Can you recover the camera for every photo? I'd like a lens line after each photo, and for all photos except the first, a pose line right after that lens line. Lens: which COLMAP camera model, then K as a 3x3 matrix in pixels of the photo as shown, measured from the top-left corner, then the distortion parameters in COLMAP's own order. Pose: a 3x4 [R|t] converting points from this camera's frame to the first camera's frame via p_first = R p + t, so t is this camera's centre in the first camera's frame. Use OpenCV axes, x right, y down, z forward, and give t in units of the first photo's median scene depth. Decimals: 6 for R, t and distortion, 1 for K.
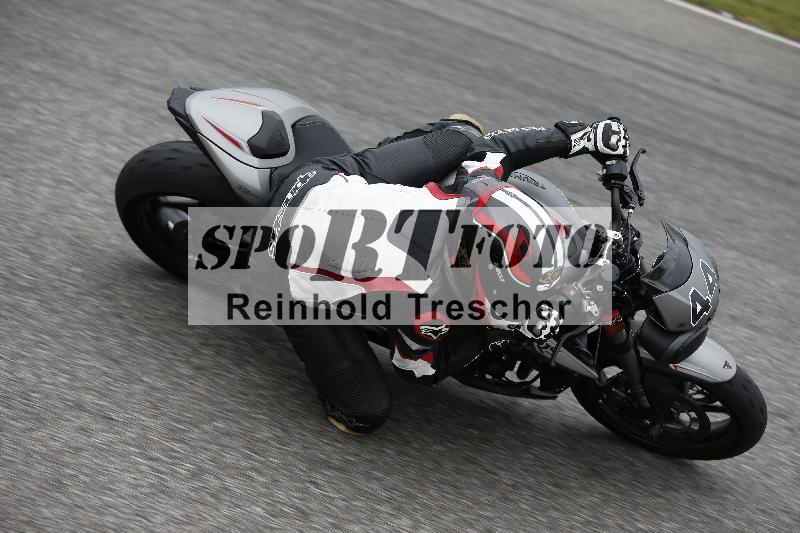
lens RADIAL K [[3514.4, 0, 400.0], [0, 3514.4, 266.5], [0, 0, 1]] dist [-0.607830, -1.413249]
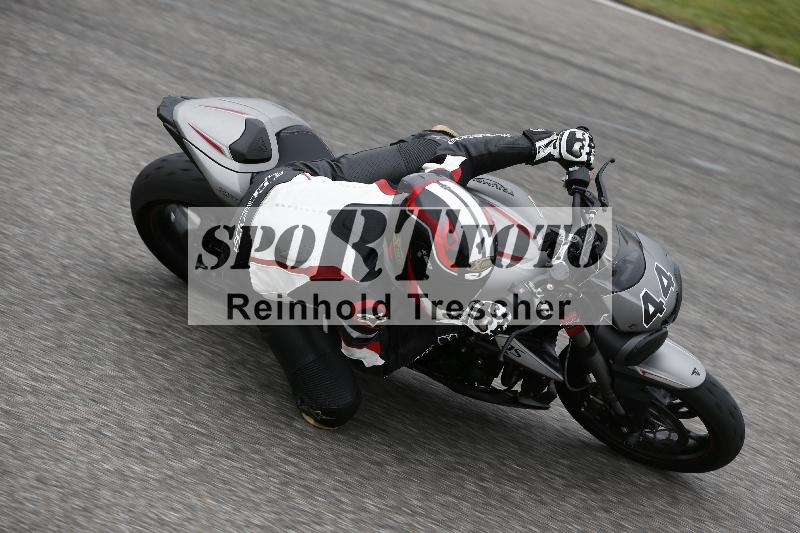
lens RADIAL K [[3514.4, 0, 400.0], [0, 3514.4, 266.5], [0, 0, 1]] dist [-0.607830, -1.413249]
pose [[0.985626, 0.011516, -0.168551, 0.183486], [-0.022695, 0.997656, -0.064551, 0.066490], [0.167412, 0.067449, 0.983577, -0.020056]]
